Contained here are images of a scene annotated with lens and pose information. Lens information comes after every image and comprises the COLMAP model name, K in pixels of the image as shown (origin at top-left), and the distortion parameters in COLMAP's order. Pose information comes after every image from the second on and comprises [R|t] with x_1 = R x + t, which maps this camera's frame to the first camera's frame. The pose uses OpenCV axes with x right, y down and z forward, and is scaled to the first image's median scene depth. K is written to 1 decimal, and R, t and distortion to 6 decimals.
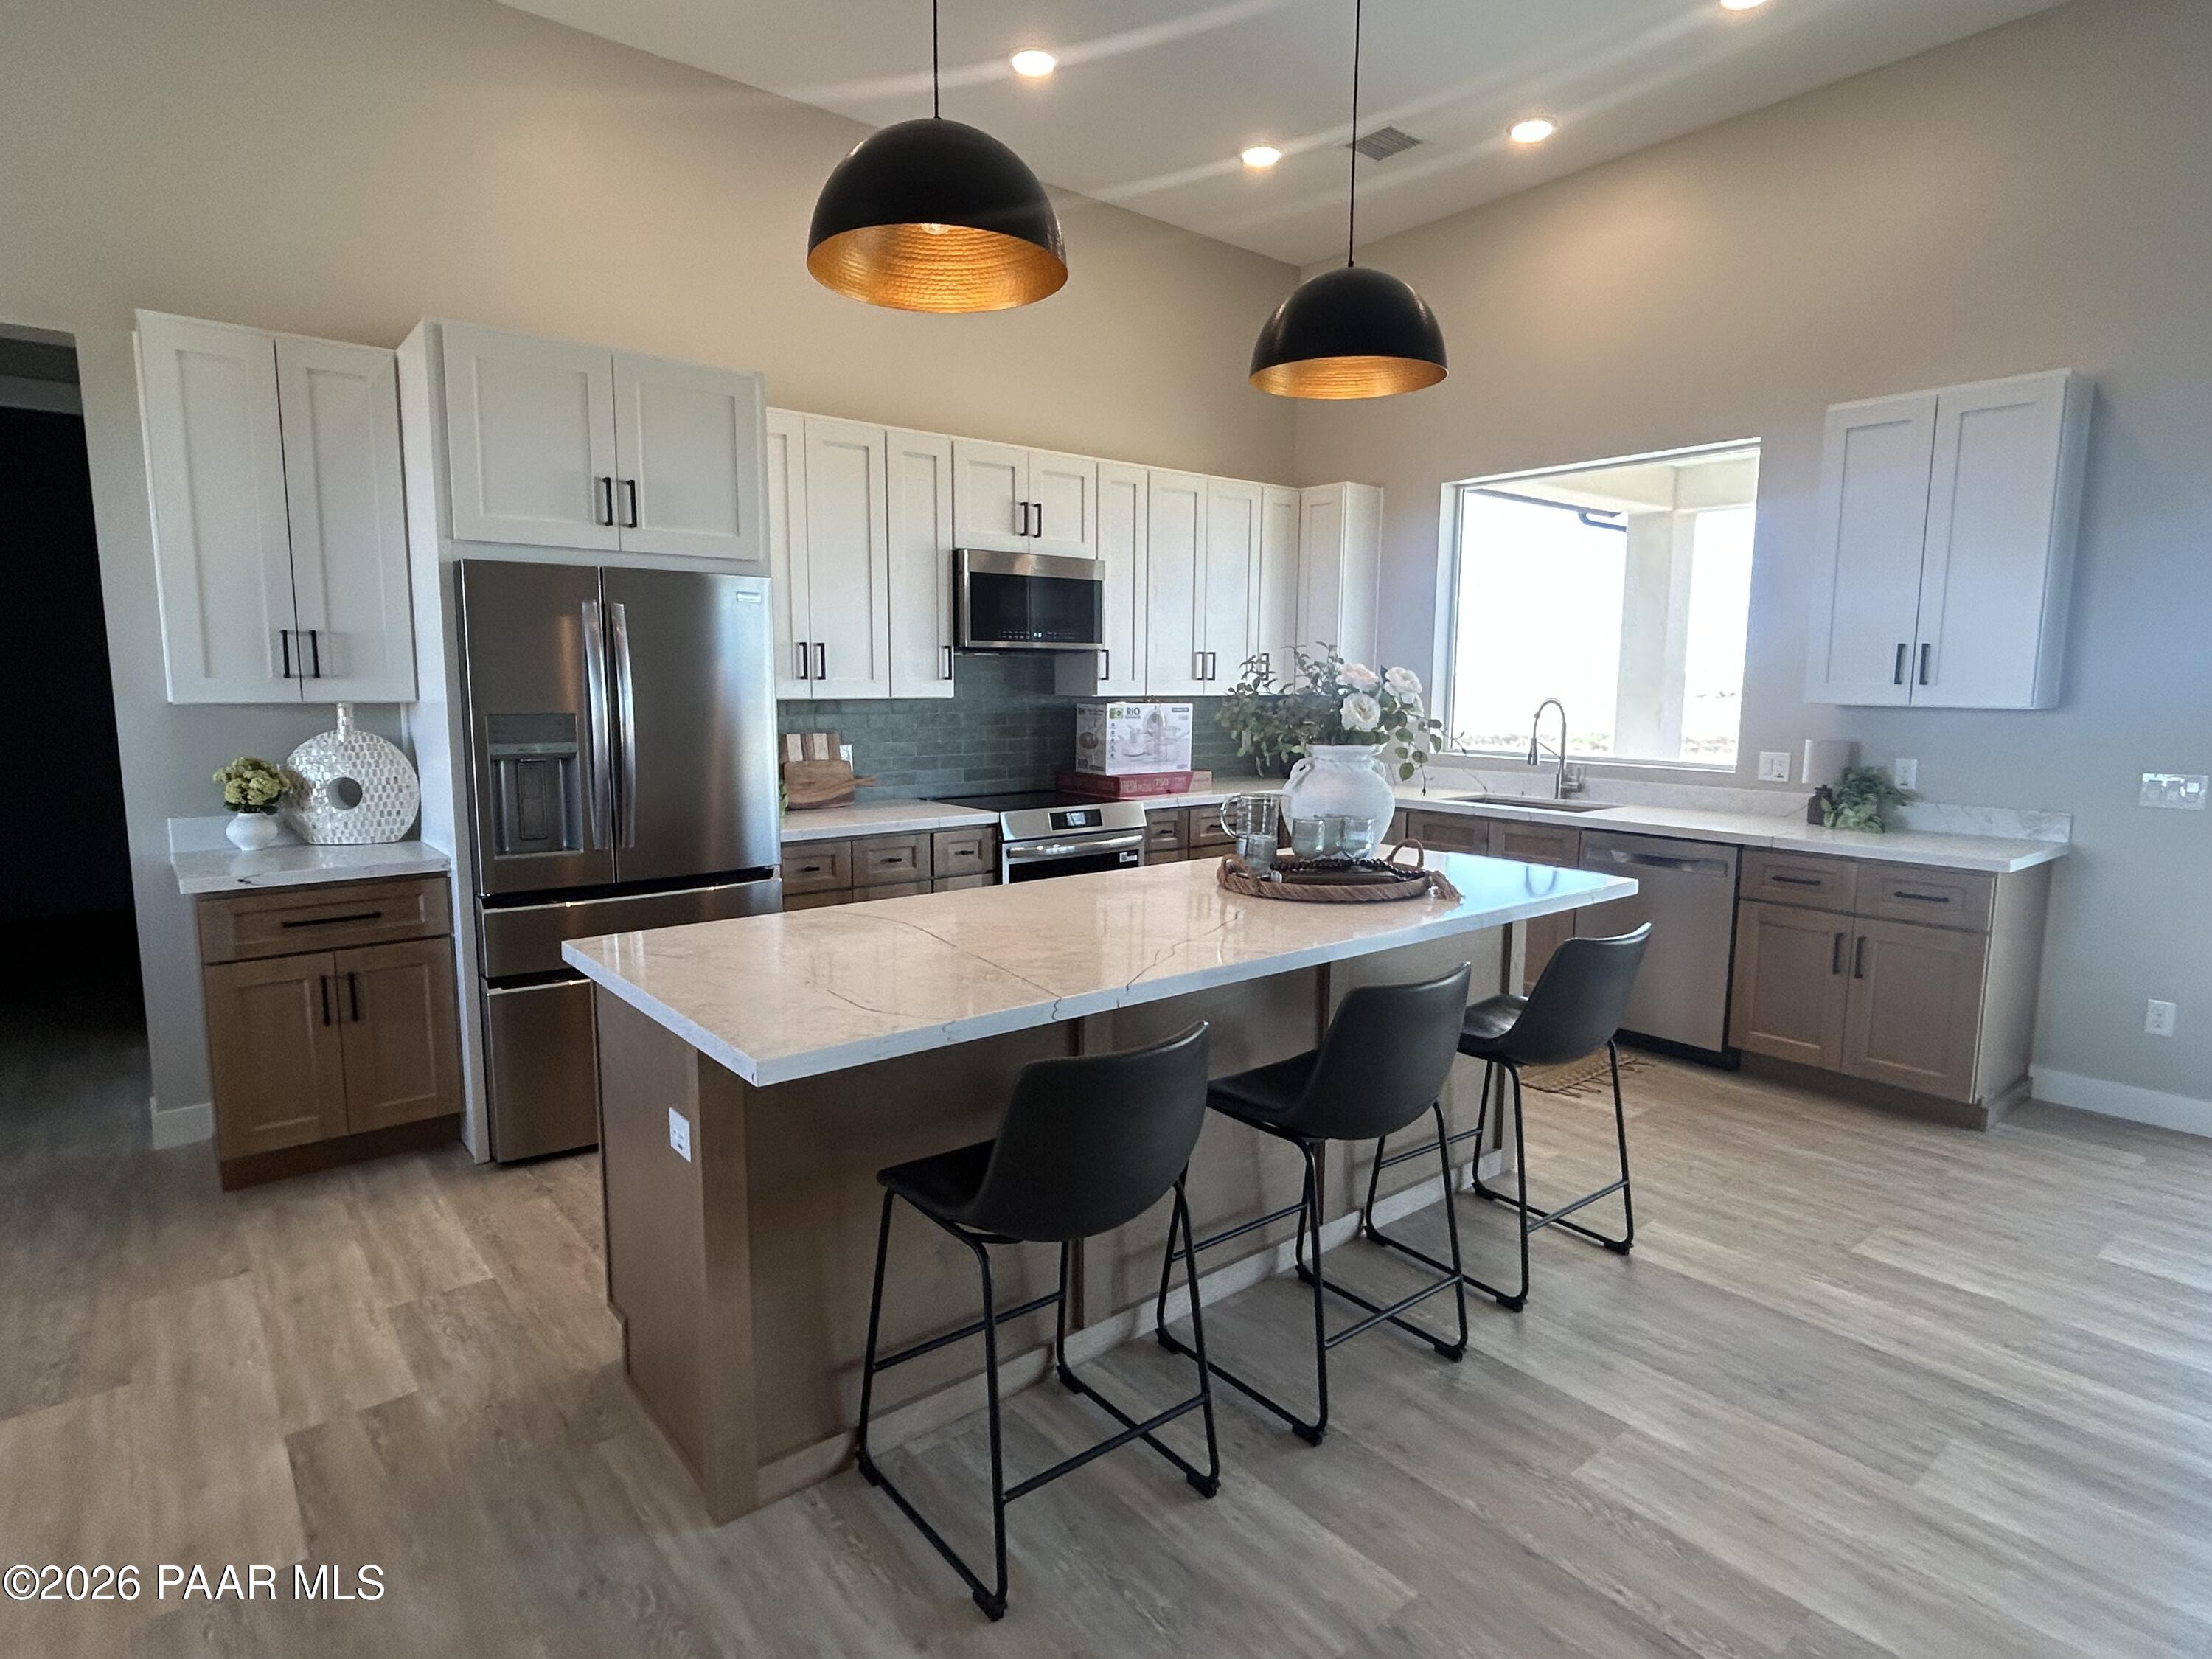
lens RADIAL K [[1188.6, 0, 1101.0], [0, 1188.6, 833.0], [0, 0, 1]] dist [0.006005, 0.003028]
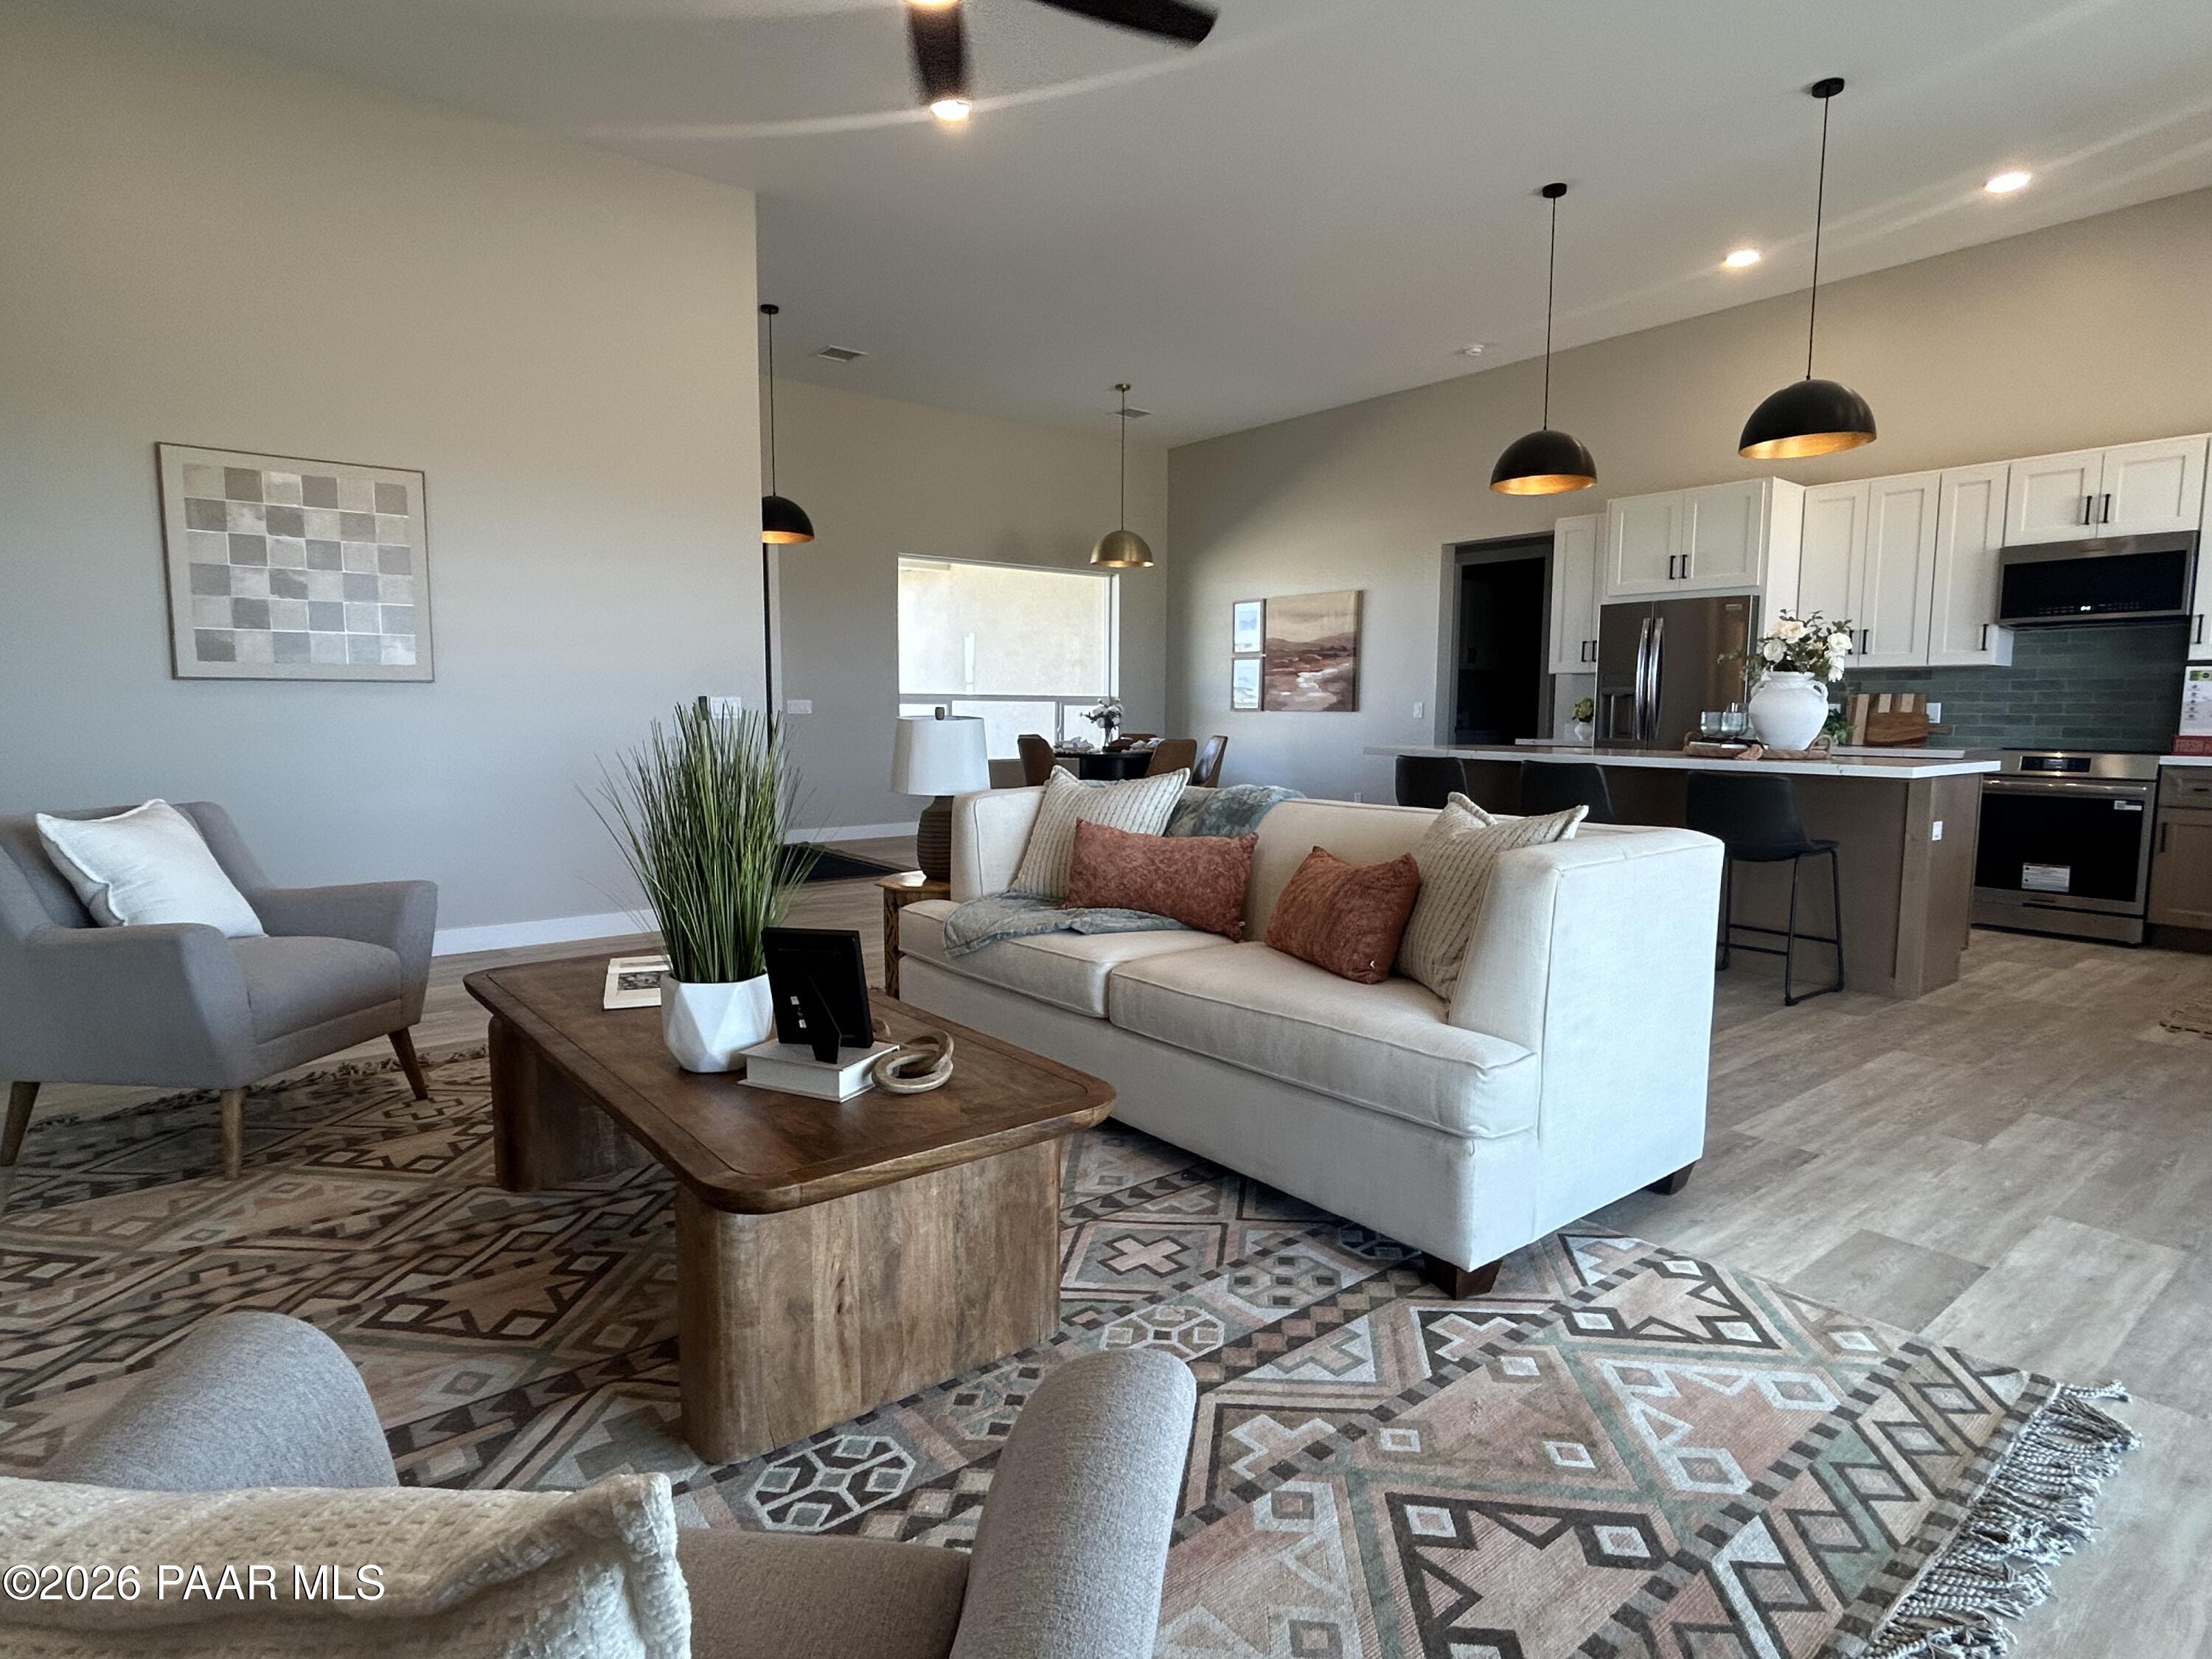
lens RADIAL K [[1188.6, 0, 1107.1], [0, 1188.6, 832.8], [0, 0, 1]] dist [0.006005, 0.003028]
pose [[-0.010688, 0.099173, -0.995013, 1.274122], [-0.136787, 0.985570, 0.099702, 0.072182], [0.990543, 0.137171, 0.003031, 0.085233]]
